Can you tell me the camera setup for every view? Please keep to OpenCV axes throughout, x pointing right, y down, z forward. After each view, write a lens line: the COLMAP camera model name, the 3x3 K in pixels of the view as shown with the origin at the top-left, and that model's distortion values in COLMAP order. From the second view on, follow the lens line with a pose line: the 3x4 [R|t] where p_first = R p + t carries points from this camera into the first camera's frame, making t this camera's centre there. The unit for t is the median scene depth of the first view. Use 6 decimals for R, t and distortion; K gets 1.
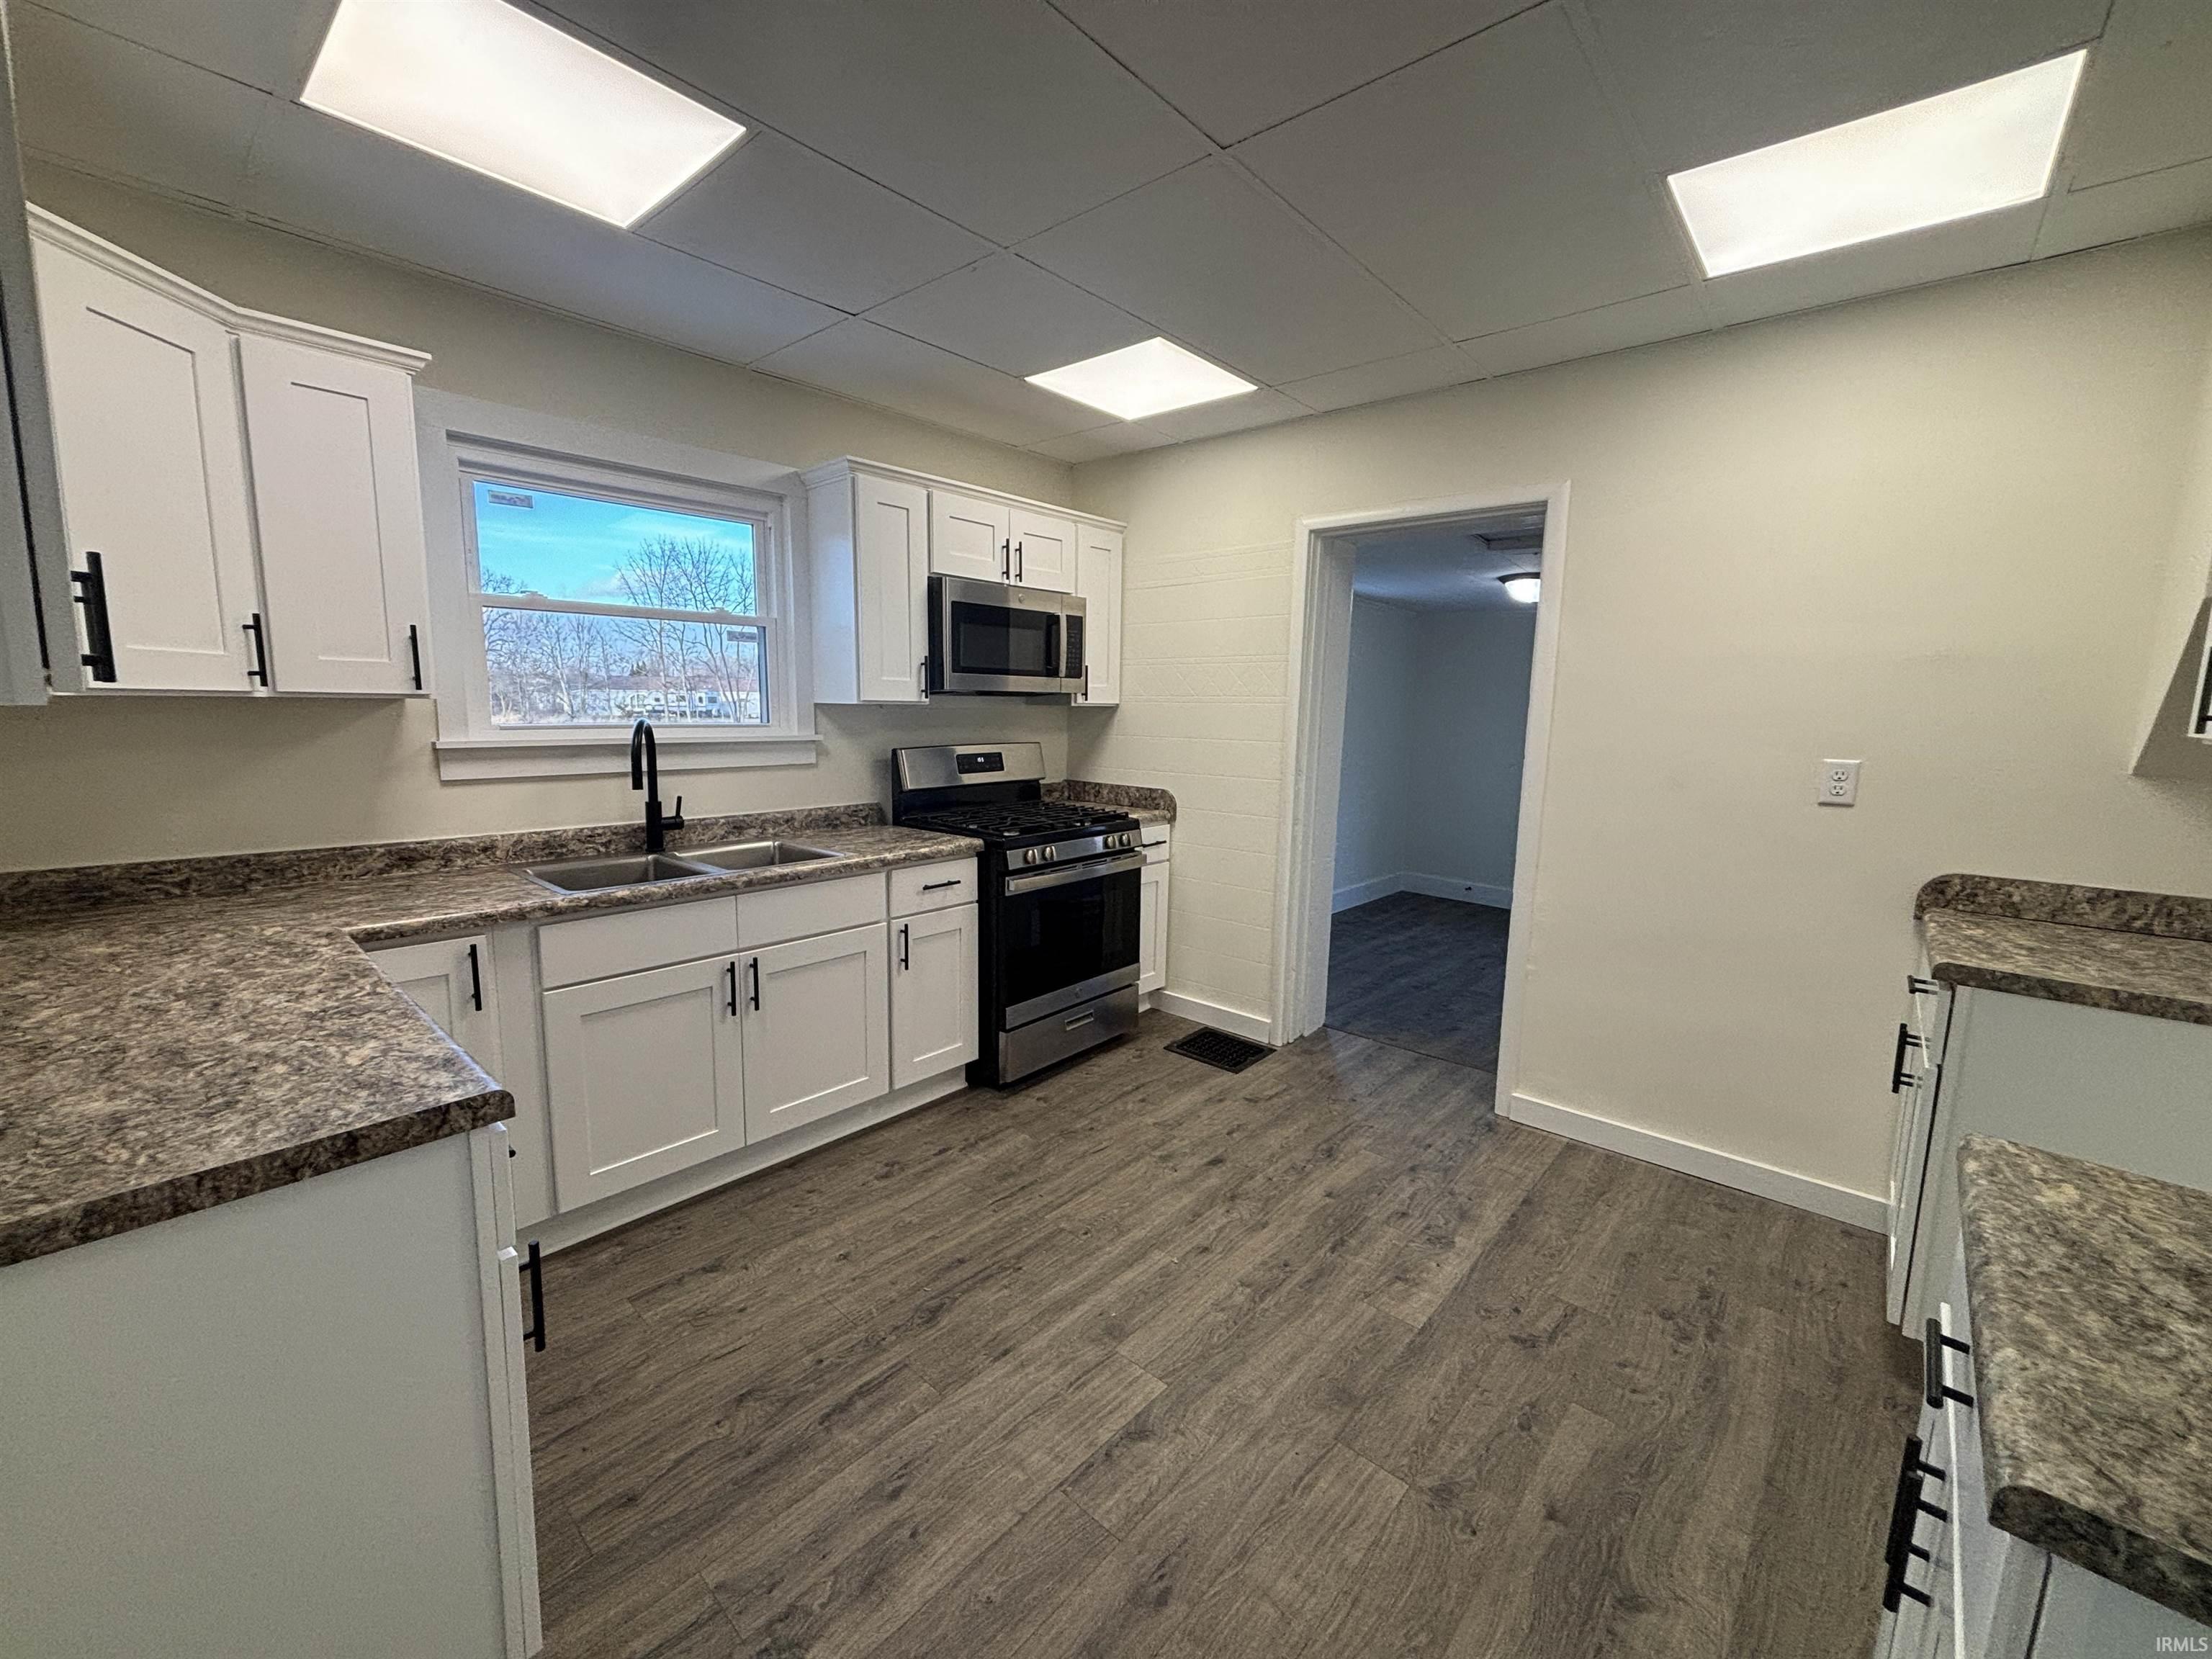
lens RADIAL K [[888.8, 0, 1090.4], [0, 888.8, 824.8], [0, 0, 1]] dist [-0.000264, 0.000009]
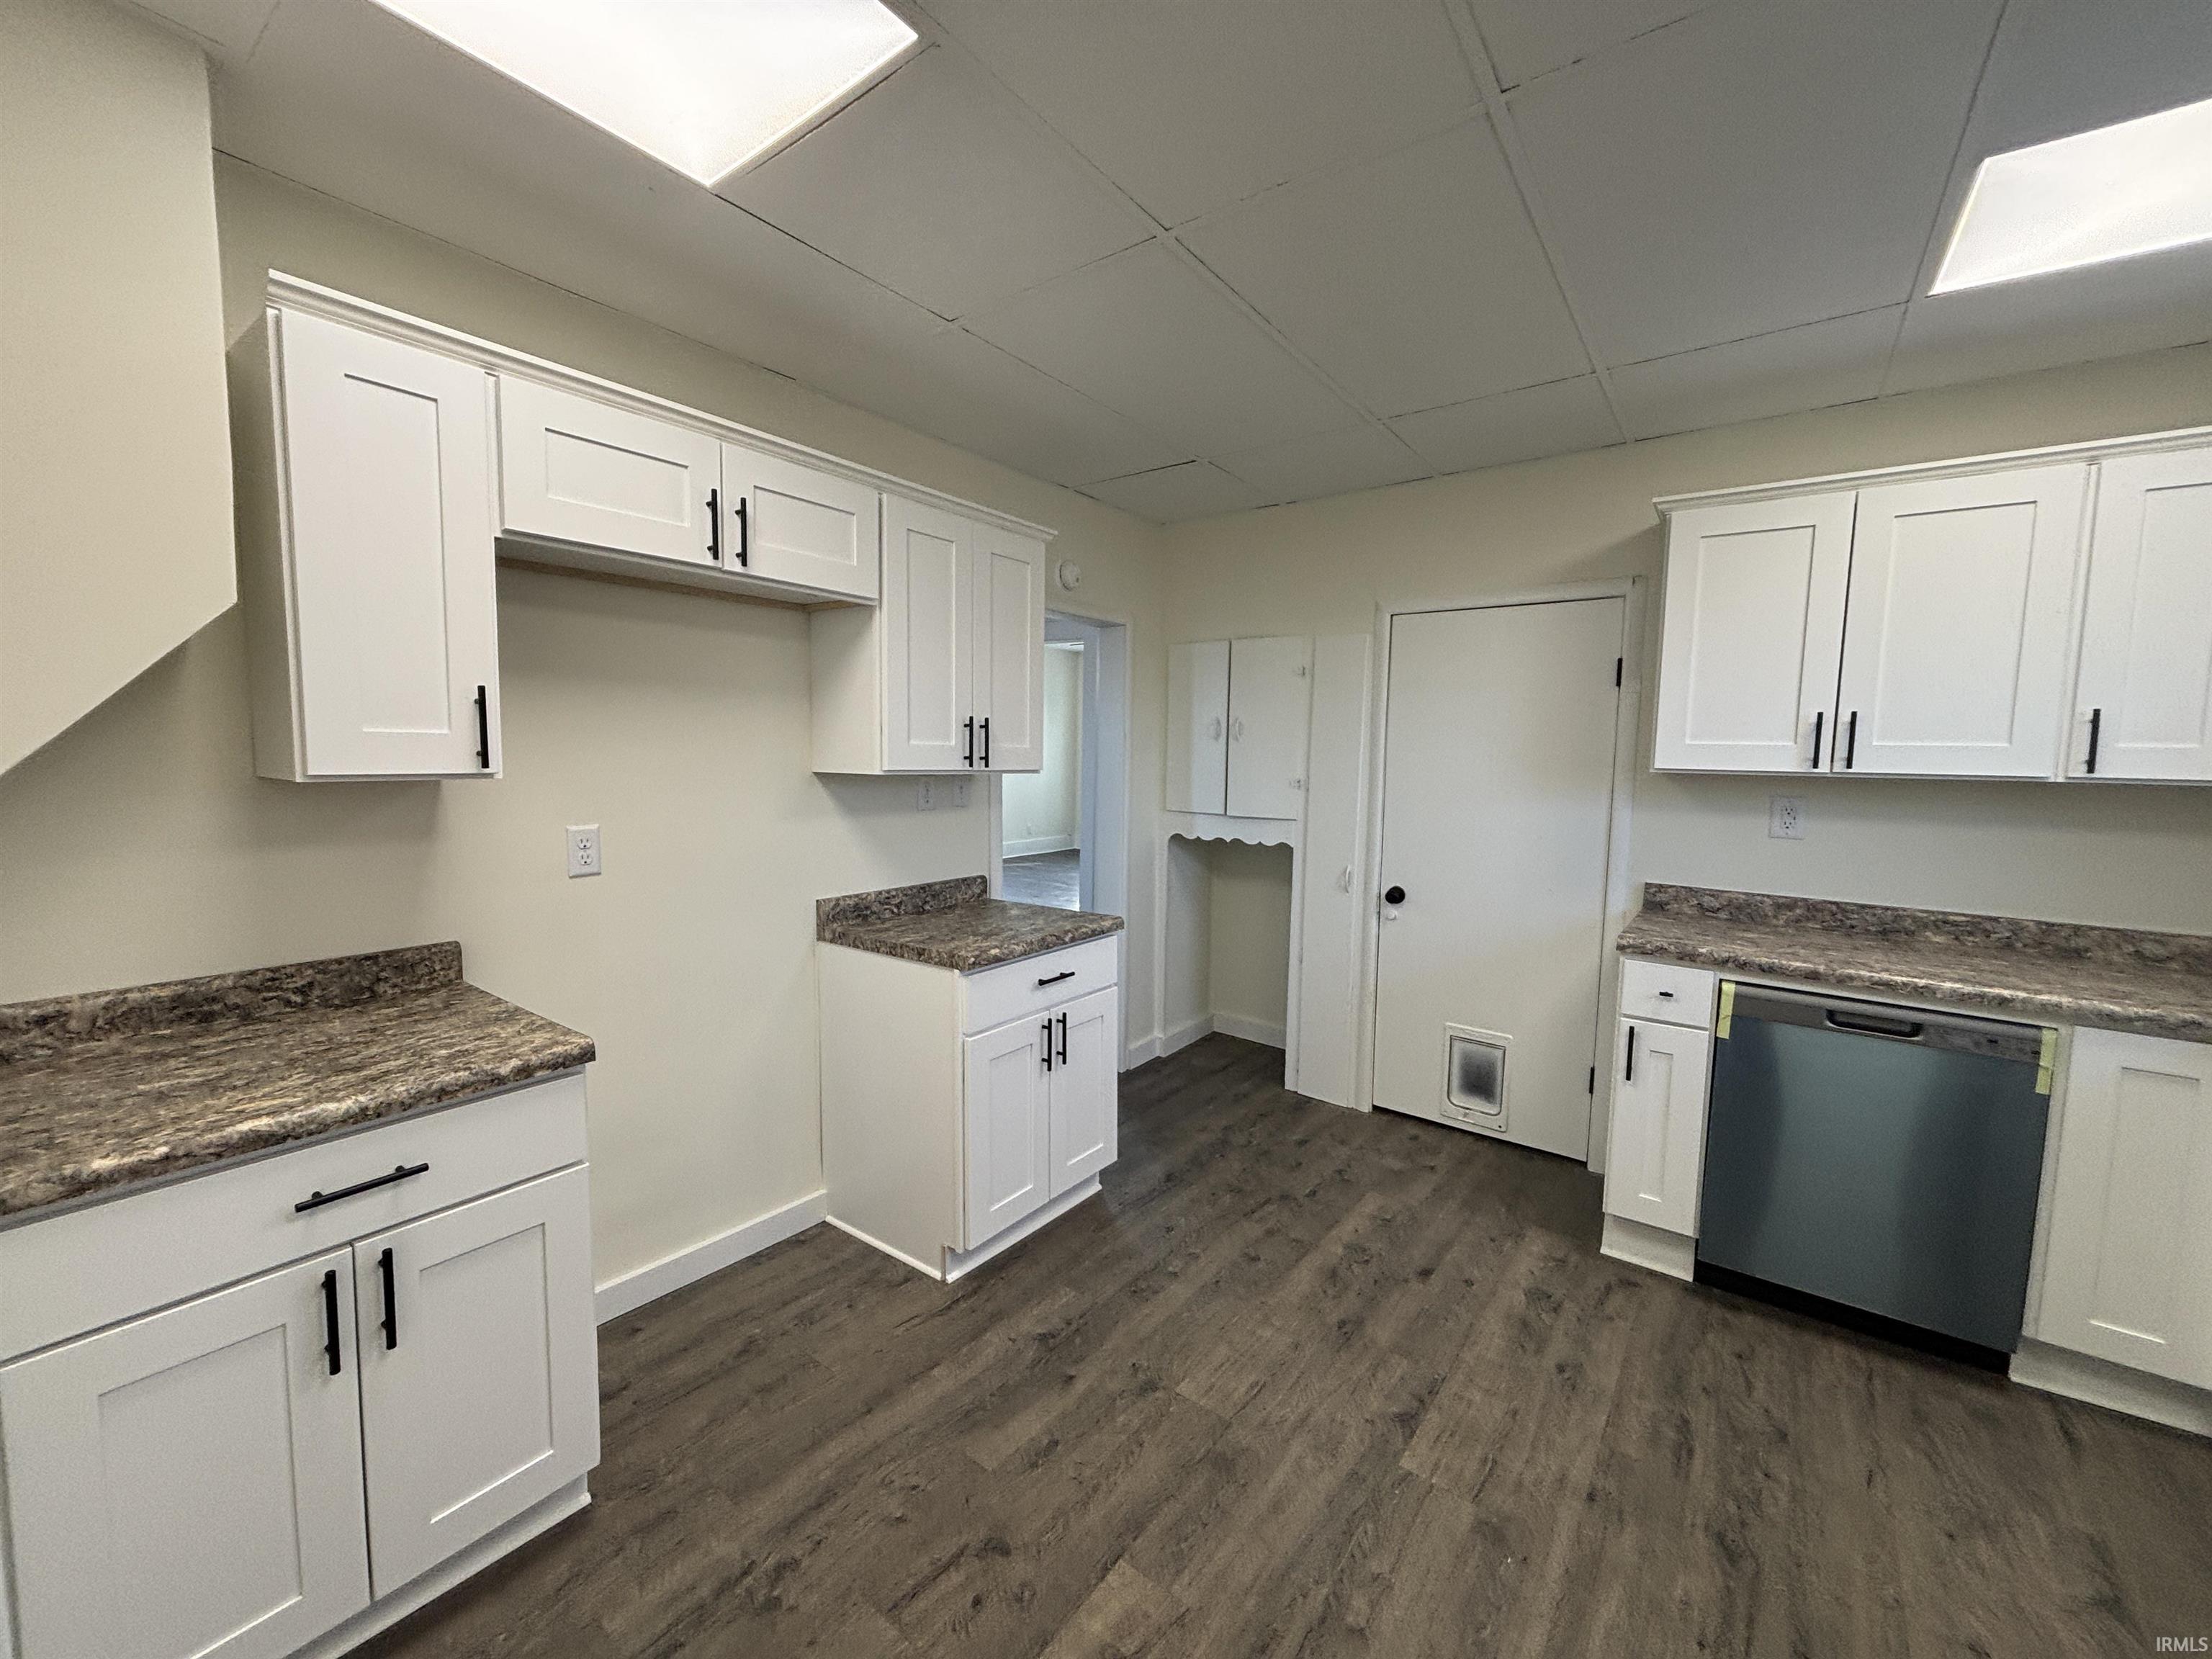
lens RADIAL K [[888.8, 0, 1091.2], [0, 888.8, 821.2], [0, 0, 1]] dist [-0.000264, 0.000009]
pose [[-0.995717, -0.024113, -0.089249, 0.465303], [-0.043364, 0.974415, 0.220531, -0.225760], [0.081648, 0.223457, -0.971288, 1.552789]]
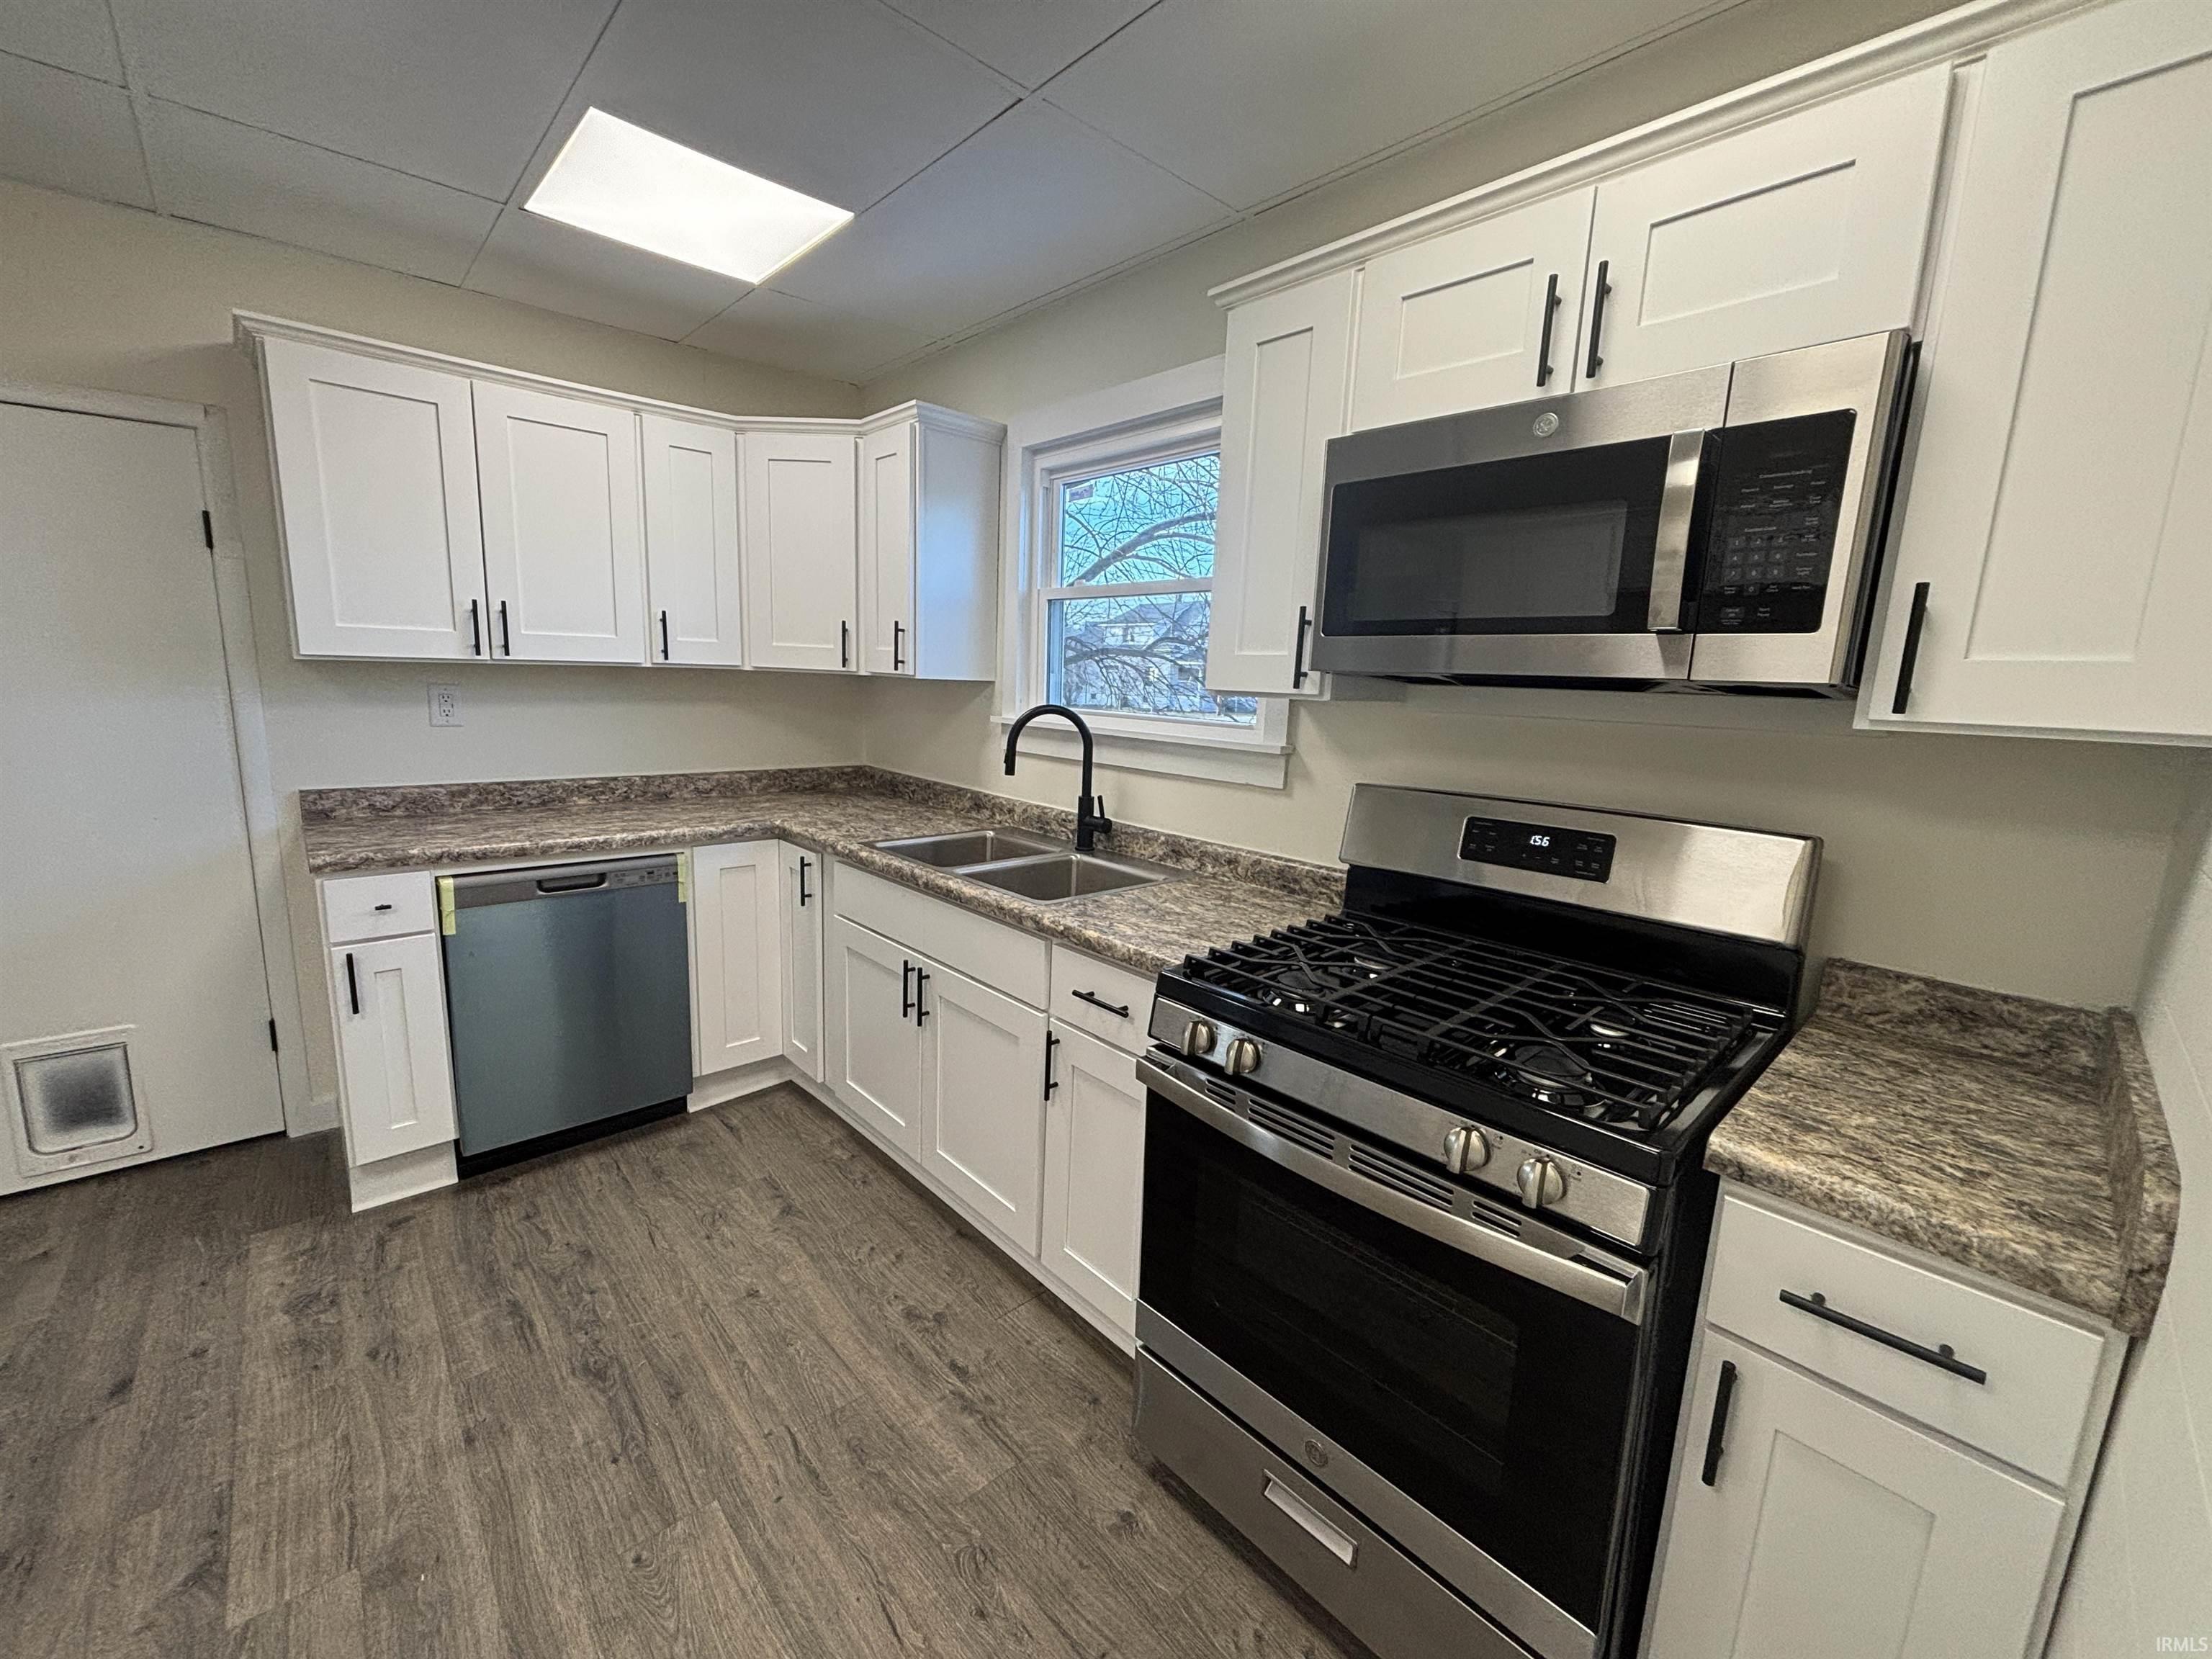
lens RADIAL K [[888.8, 0, 1078.3], [0, 888.8, 822.0], [0, 0, 1]] dist [-0.000264, 0.000009]
pose [[-0.101557, 0.149705, -0.983501, 0.543432], [-0.172173, 0.971049, 0.165588, -0.197425], [0.979818, 0.186149, -0.072842, 1.406237]]
